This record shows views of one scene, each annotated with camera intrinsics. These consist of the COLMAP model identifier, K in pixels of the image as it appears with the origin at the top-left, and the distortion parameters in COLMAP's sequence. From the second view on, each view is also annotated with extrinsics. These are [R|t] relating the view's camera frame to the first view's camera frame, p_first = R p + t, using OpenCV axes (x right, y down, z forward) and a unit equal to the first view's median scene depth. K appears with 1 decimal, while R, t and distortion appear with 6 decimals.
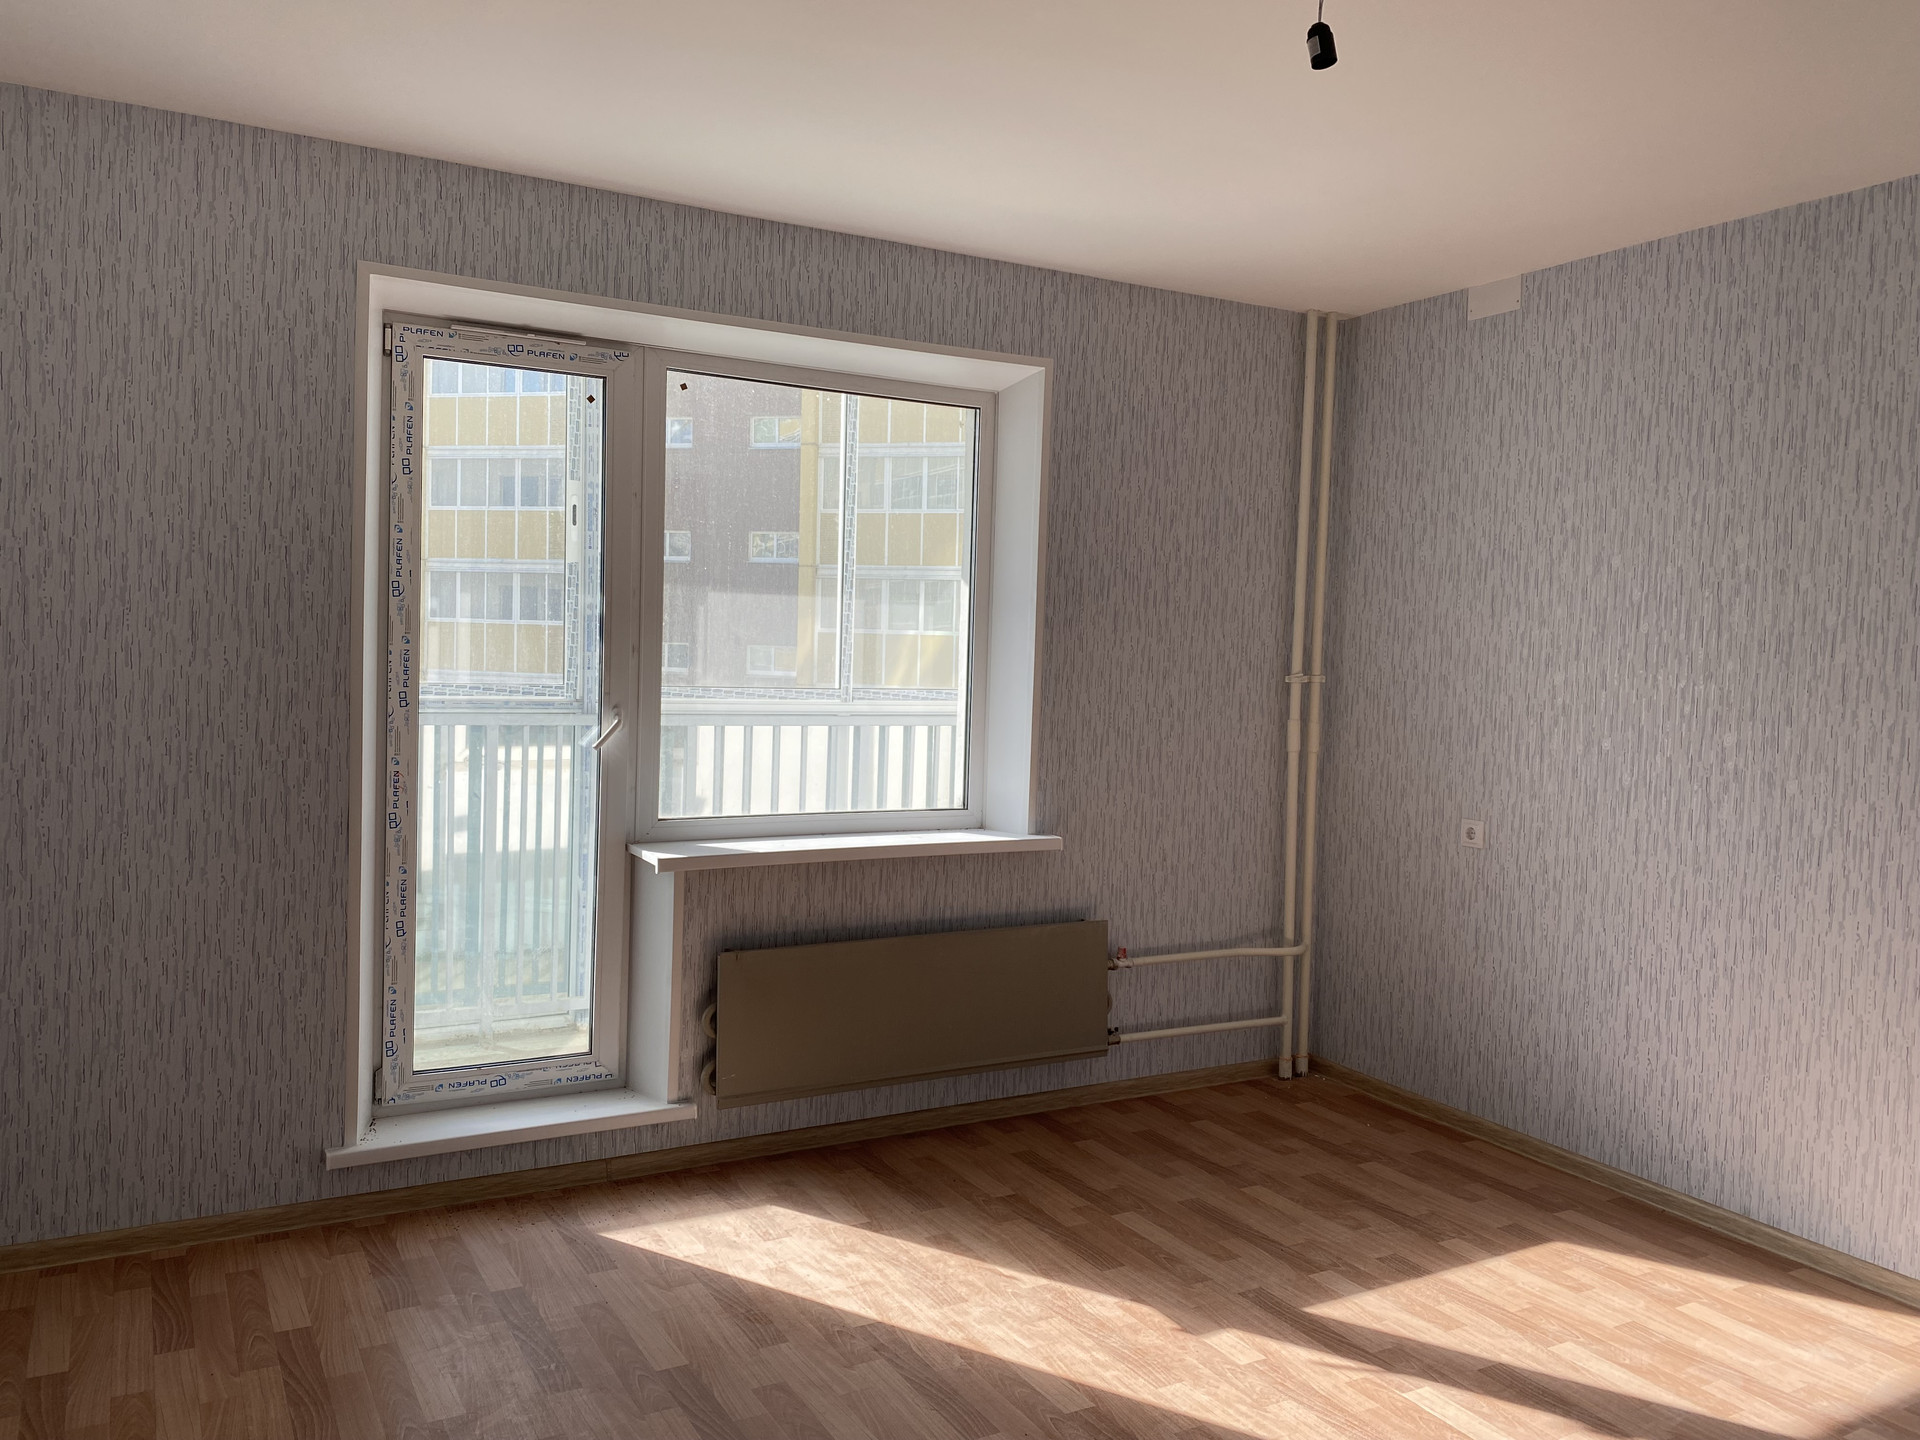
lens RADIAL K [[1479.5, 0, 949.8], [0, 1479.5, 717.4], [0, 0, 1]] dist [0.029712, -0.035601]
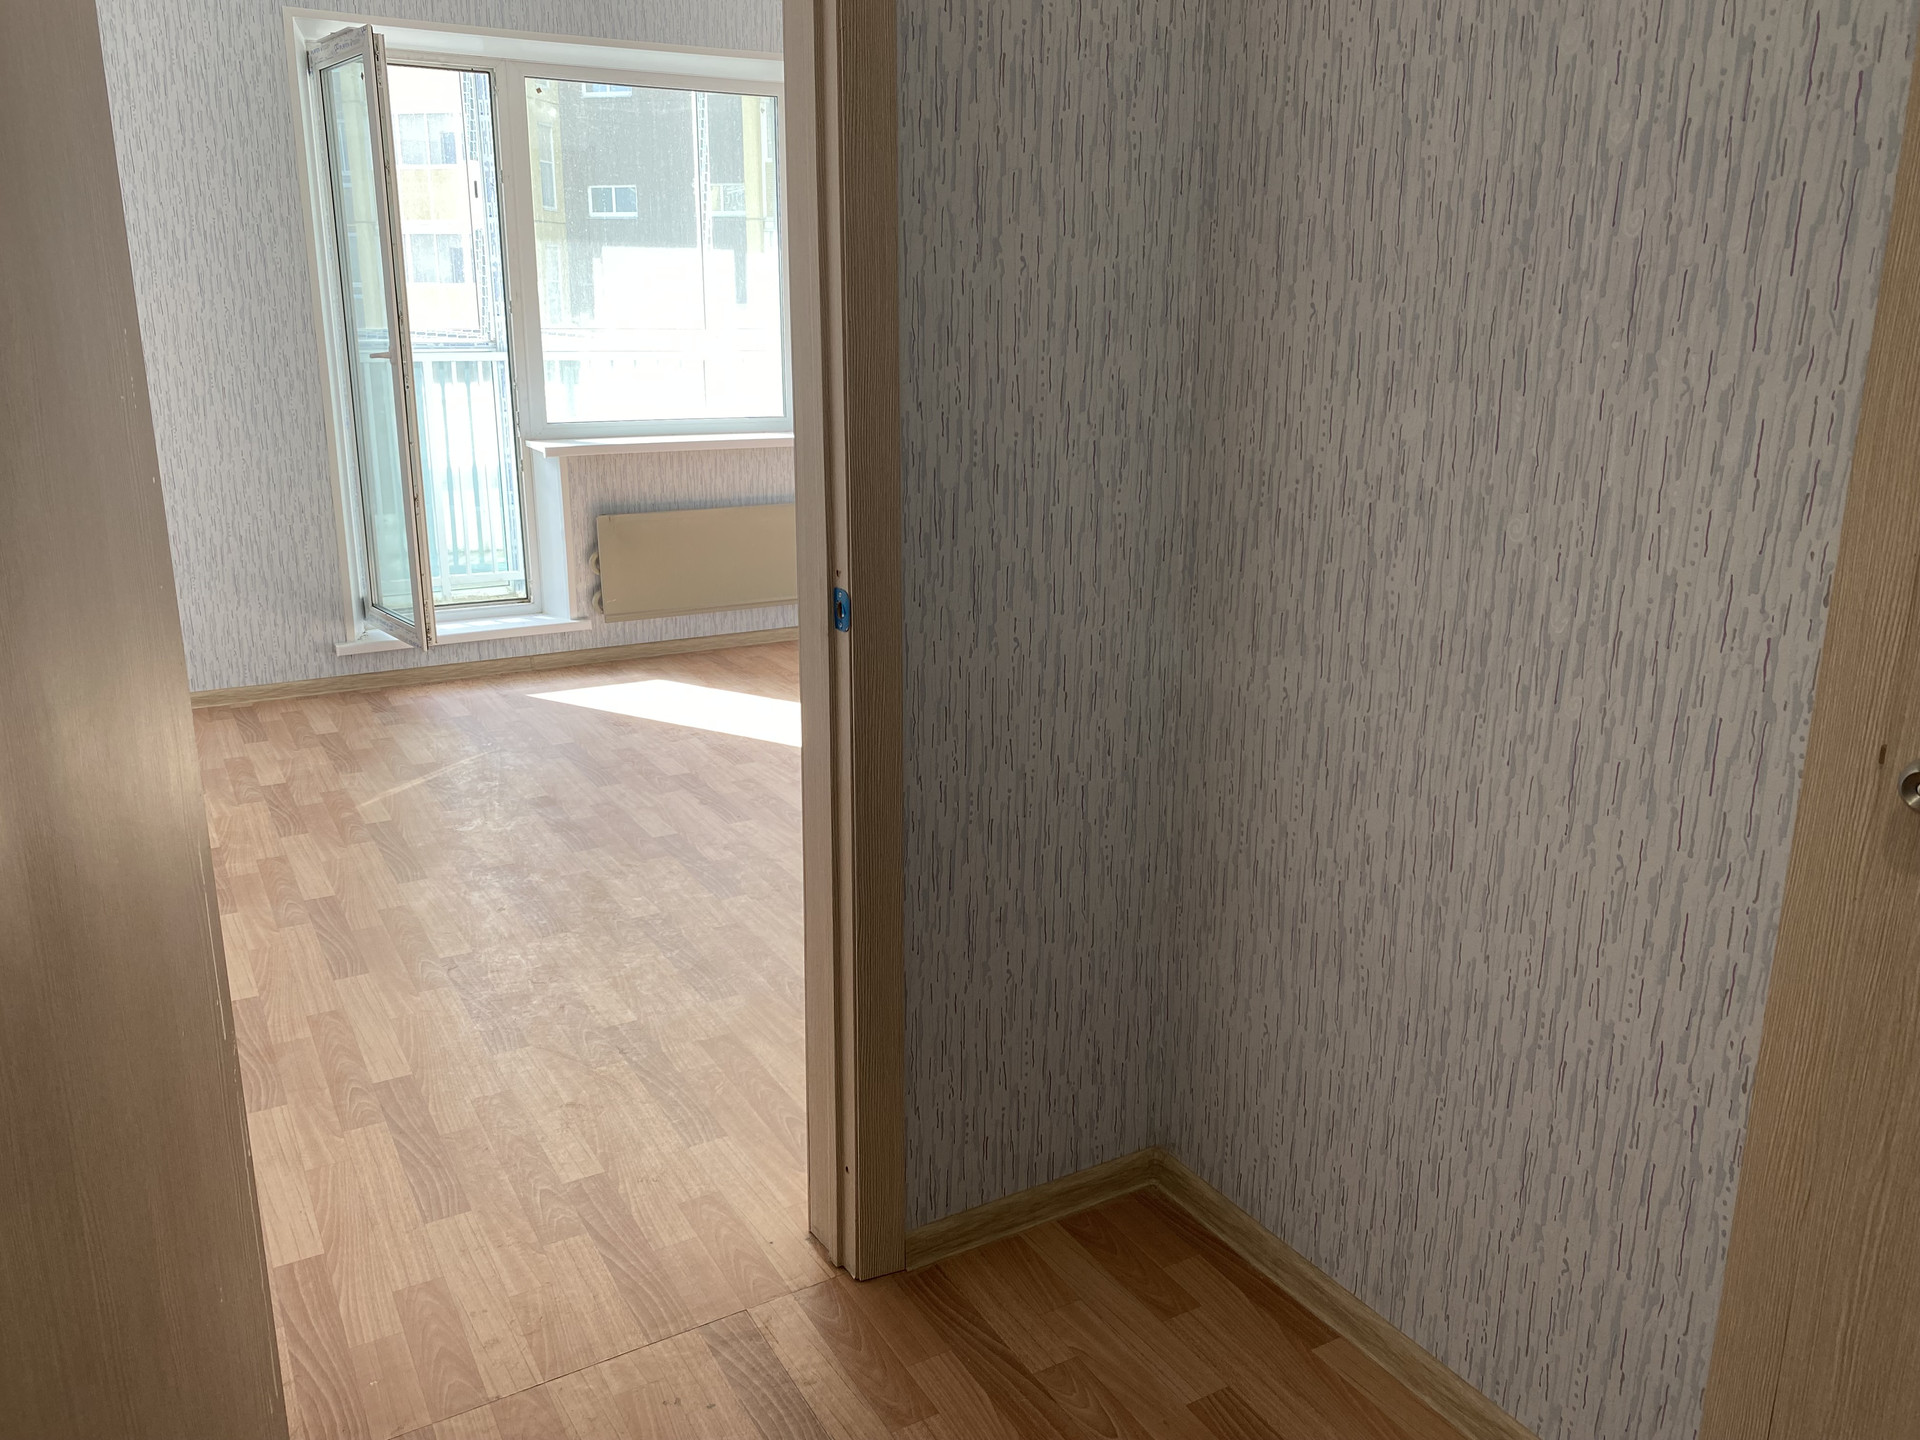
lens RADIAL K [[1479.5, 0, 973.4], [0, 1479.5, 709.0], [0, 0, 1]] dist [0.029712, -0.035601]
pose [[0.999383, -0.027967, 0.021227, 0.176929], [0.022661, 0.975579, 0.218475, 0.037506], [-0.026819, -0.217859, 0.975612, -0.460049]]
